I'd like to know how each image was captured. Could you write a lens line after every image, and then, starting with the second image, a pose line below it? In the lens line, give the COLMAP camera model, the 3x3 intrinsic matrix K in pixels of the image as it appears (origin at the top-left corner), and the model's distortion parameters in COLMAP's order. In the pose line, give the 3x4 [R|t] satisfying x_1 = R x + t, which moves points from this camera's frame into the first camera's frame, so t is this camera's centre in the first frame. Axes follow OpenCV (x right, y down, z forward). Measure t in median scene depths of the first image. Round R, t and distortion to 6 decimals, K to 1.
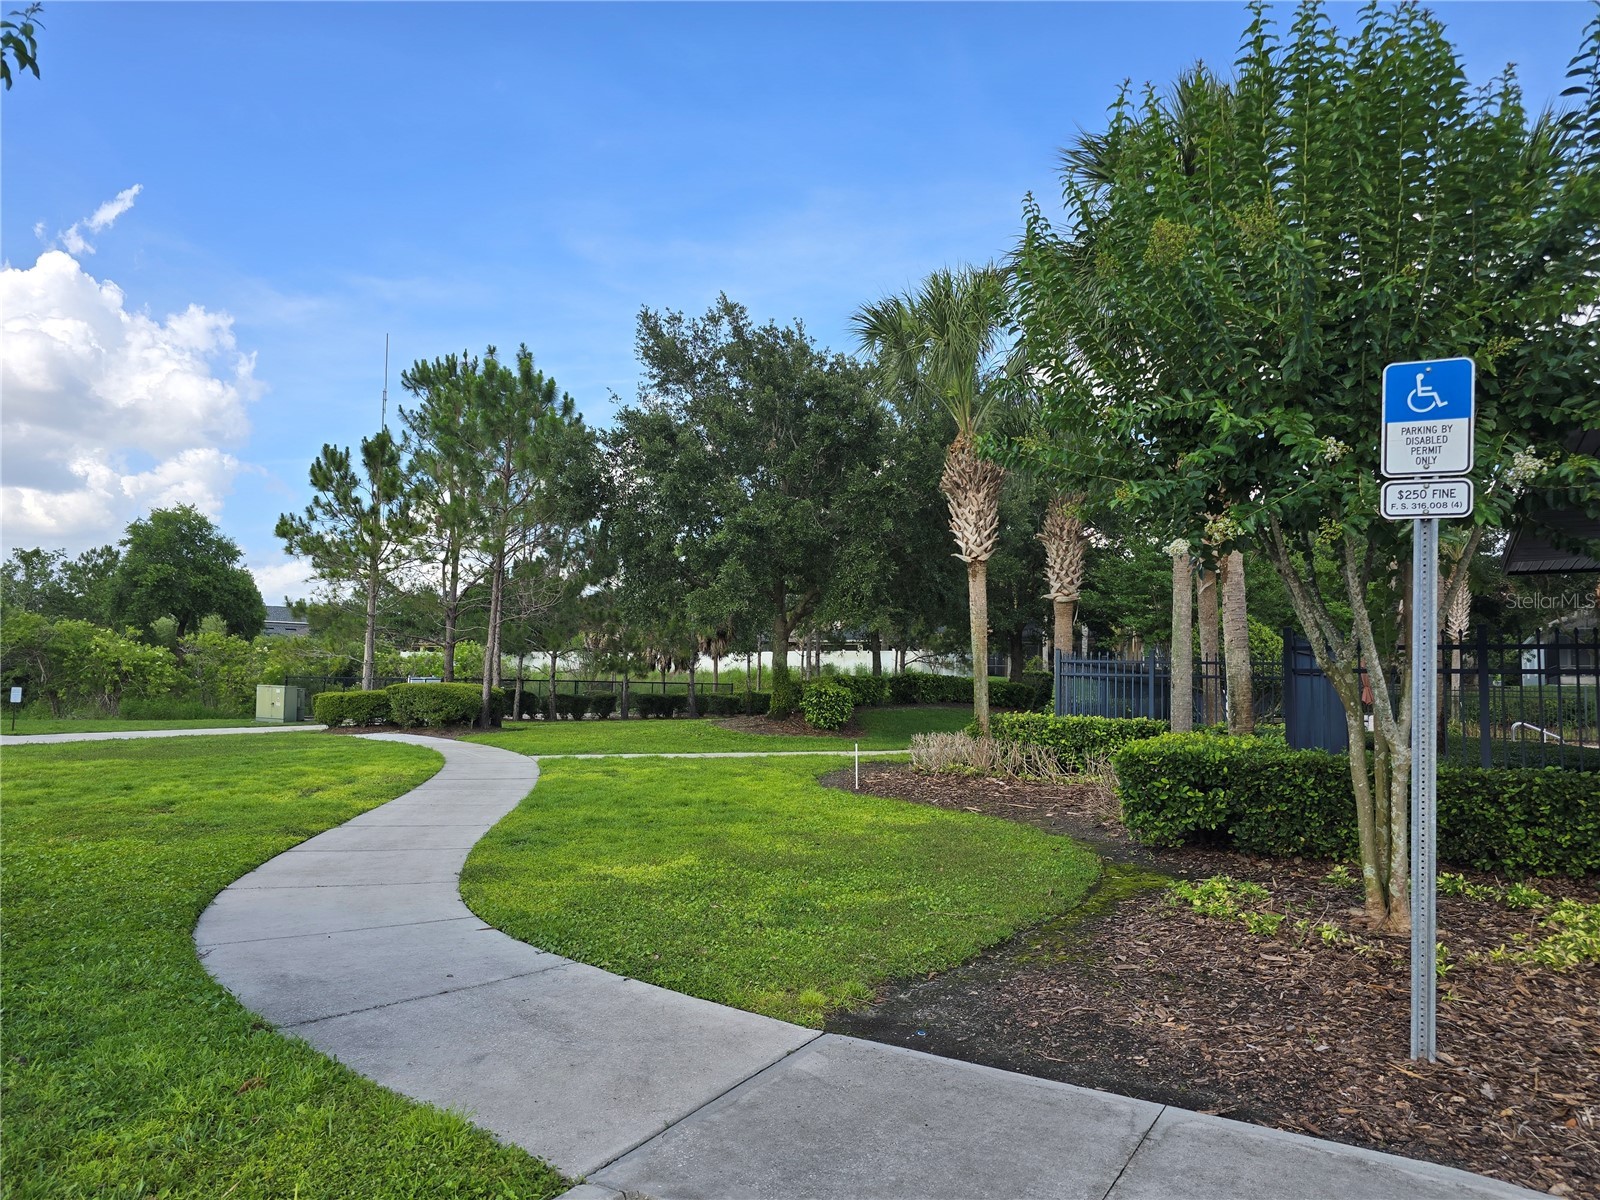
lens RADIAL K [[1005.7, 0, 804.8], [0, 1005.7, 600.7], [0, 0, 1]] dist [-0.005864, -0.012601]
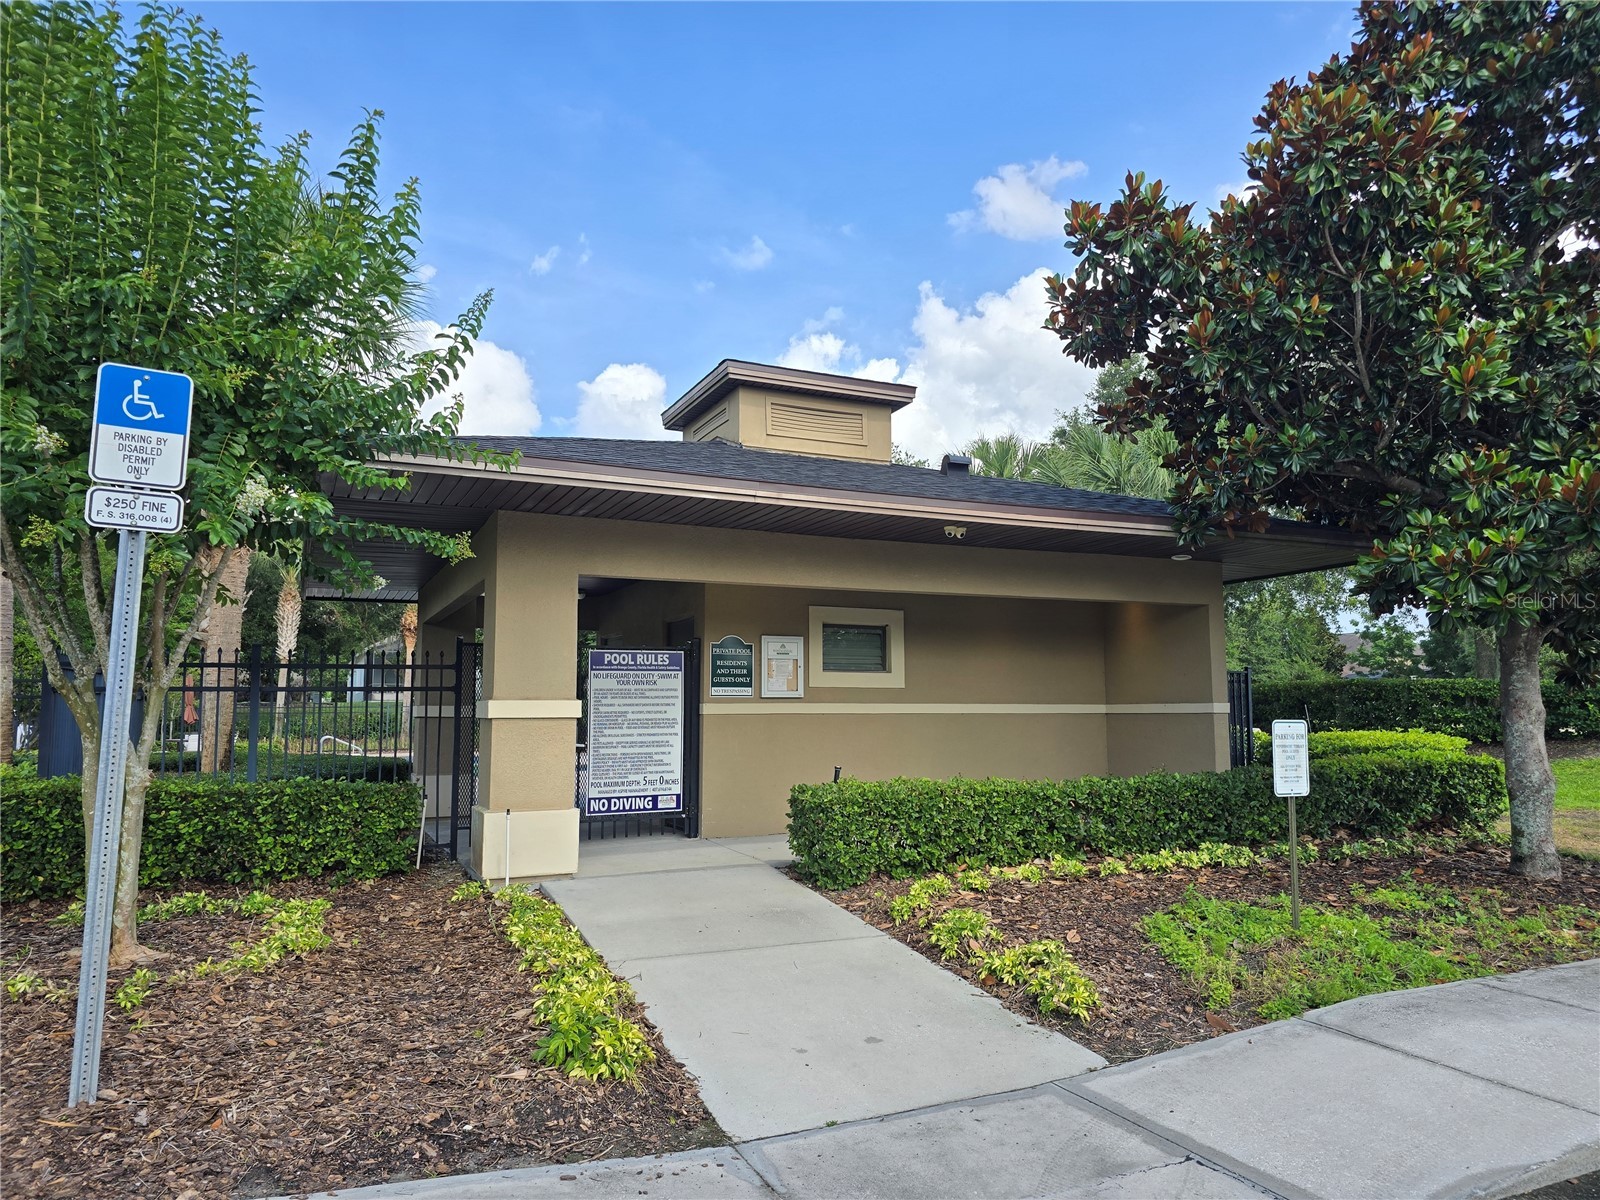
lens RADIAL K [[1005.7, 0, 806.9], [0, 1005.7, 599.1], [0, 0, 1]] dist [-0.005864, -0.012601]
pose [[0.530095, 0.070428, 0.845008, 0.136577], [-0.054074, 0.997324, -0.049201, -0.003152], [-0.846212, -0.019611, 0.532485, -0.054349]]
